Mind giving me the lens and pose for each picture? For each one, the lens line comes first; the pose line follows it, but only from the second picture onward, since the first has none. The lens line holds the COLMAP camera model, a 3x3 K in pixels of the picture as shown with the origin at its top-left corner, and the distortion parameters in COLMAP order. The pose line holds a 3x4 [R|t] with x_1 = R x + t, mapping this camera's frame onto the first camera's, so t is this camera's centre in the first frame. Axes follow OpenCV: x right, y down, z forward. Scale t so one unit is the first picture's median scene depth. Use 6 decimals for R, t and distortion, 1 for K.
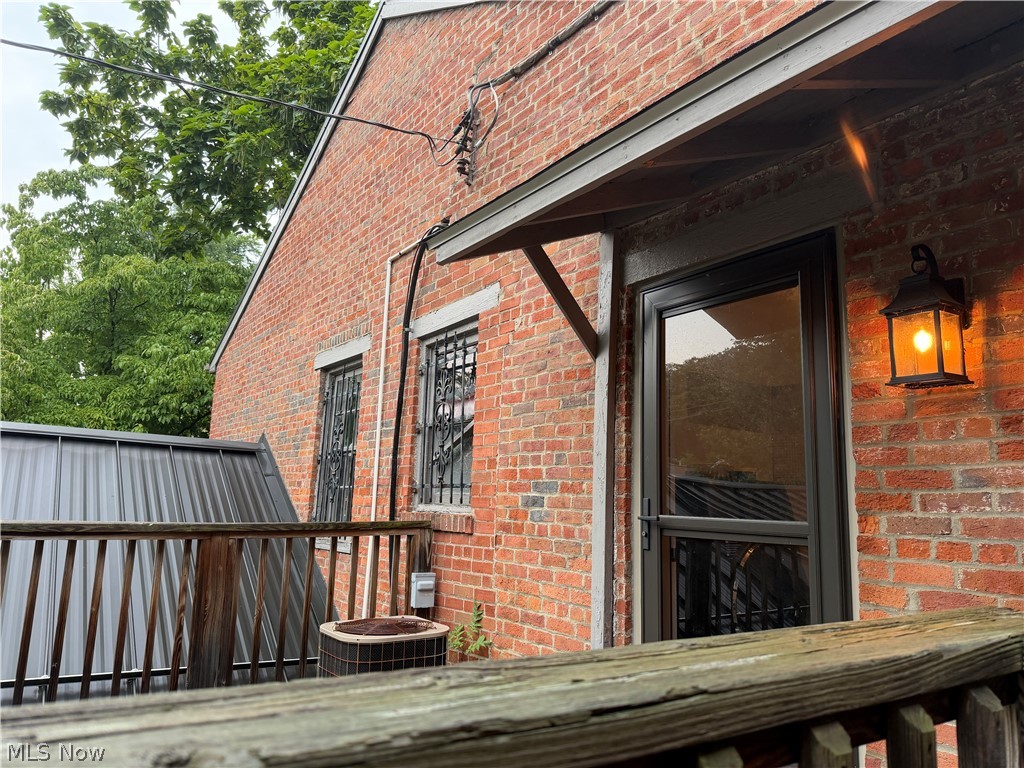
lens RADIAL K [[715.9, 0, 511.0], [0, 715.9, 387.3], [0, 0, 1]] dist [0.128722, -0.209254]
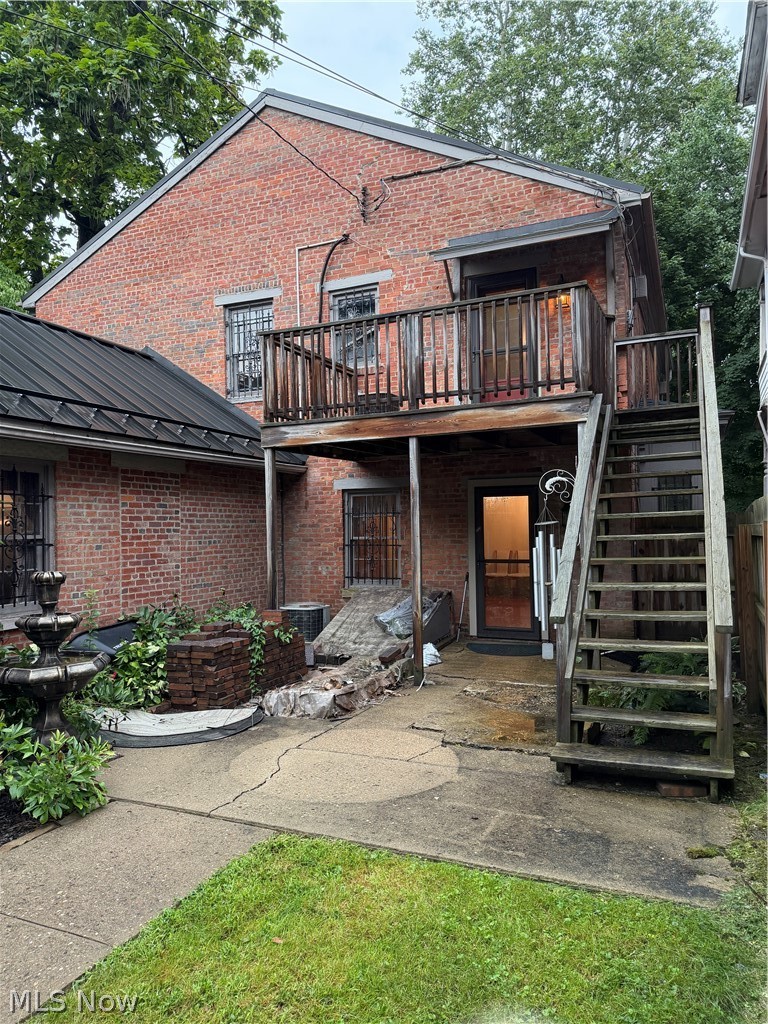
lens RADIAL K [[715.9, 0, 384.0], [0, 715.9, 512.0], [0, 0, 1]] dist [0.128722, -0.209254]
pose [[0.841929, -0.034511, 0.538483, -1.414106], [-0.039768, 0.991270, 0.125708, 0.368337], [-0.538120, -0.127252, 0.833207, -1.158058]]
